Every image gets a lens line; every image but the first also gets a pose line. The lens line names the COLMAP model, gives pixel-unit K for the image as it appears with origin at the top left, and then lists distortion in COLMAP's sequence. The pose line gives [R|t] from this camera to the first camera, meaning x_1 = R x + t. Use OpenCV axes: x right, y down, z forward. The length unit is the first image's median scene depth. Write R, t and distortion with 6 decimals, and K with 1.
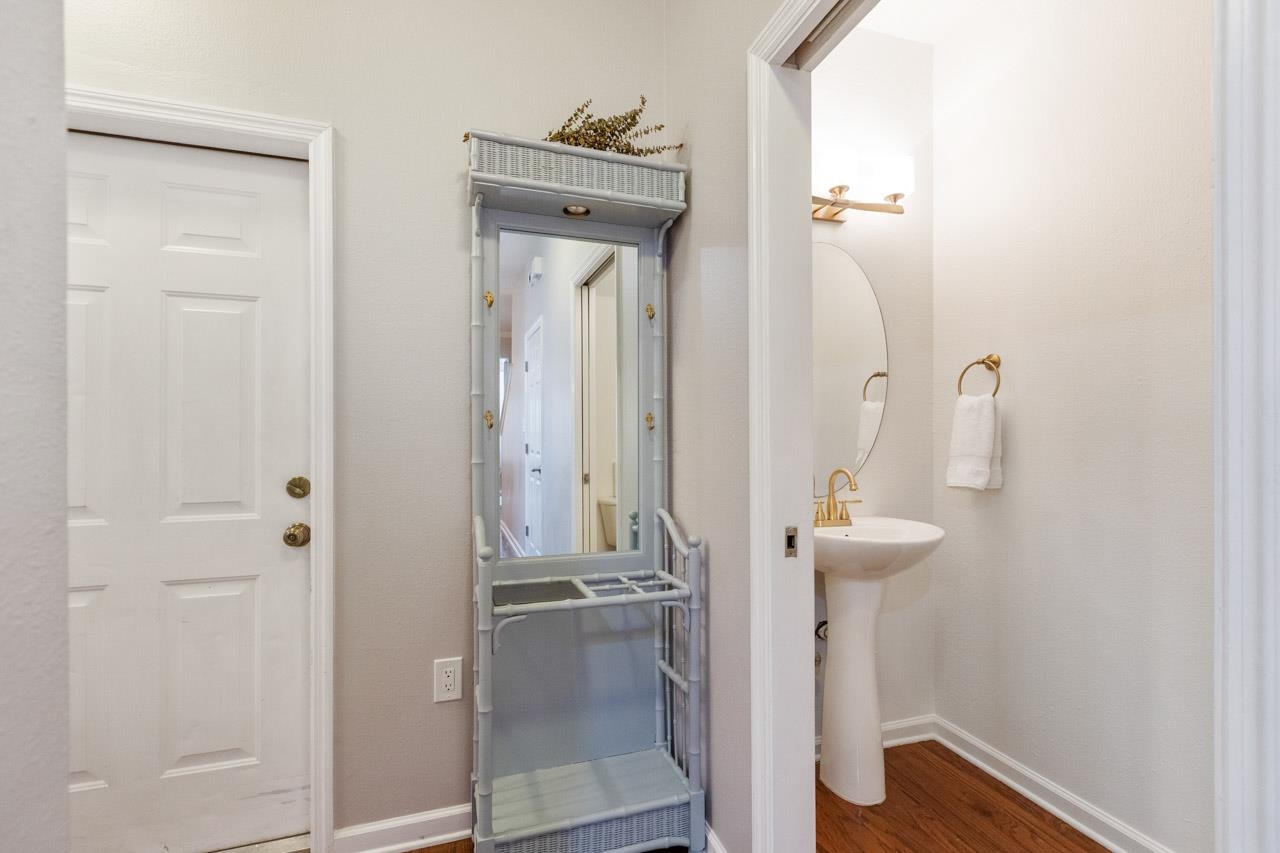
lens RADIAL K [[584.7, 0, 635.5], [0, 584.7, 434.2], [0, 0, 1]] dist [0.002564, 0.000669]
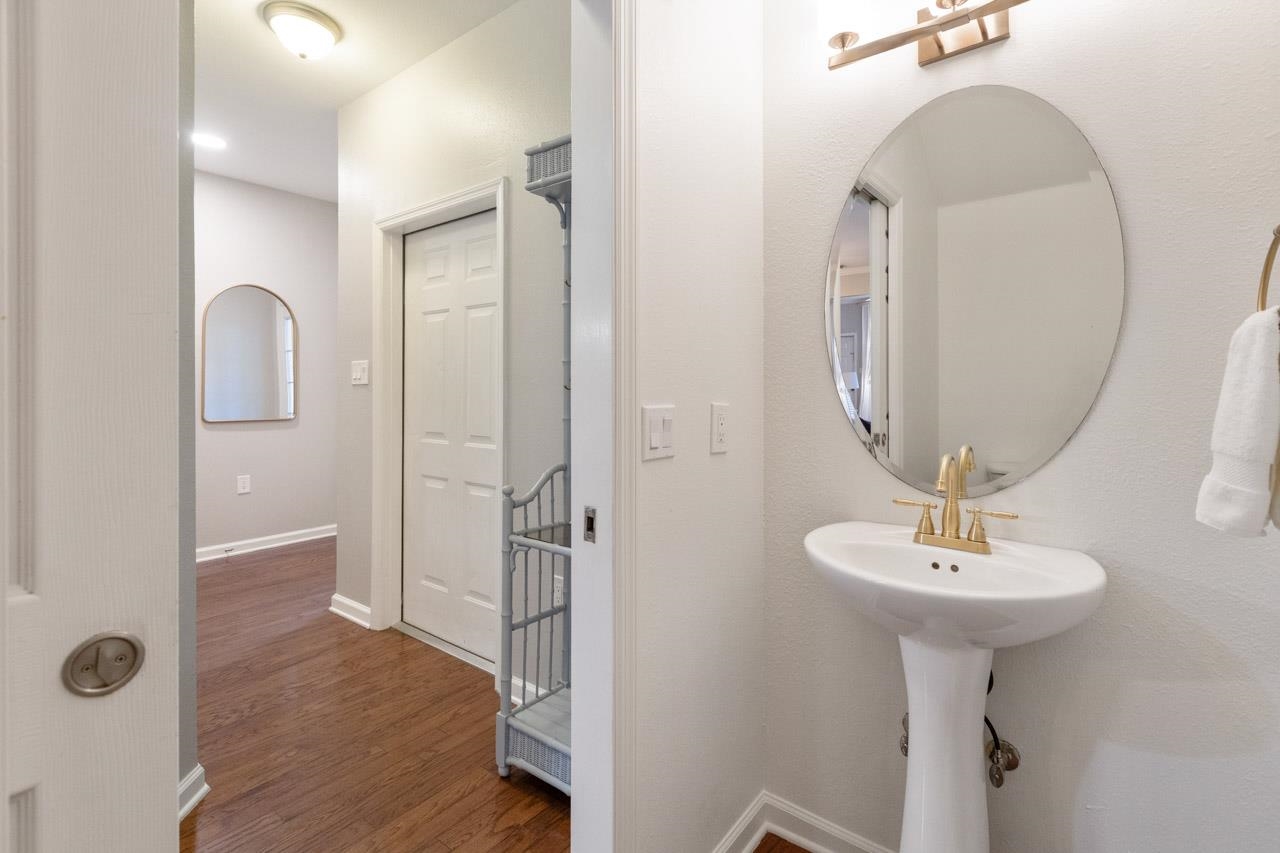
lens RADIAL K [[595.0, 0, 637.8], [0, 595.0, 388.2], [0, 0, 1]] dist [0.001607, 0.000275]
pose [[0.546646, 0.000923, -0.837364, 0.880243], [0.001081, 0.999998, 0.001808, -0.016065], [0.837363, -0.001894, 0.546643, 0.488102]]
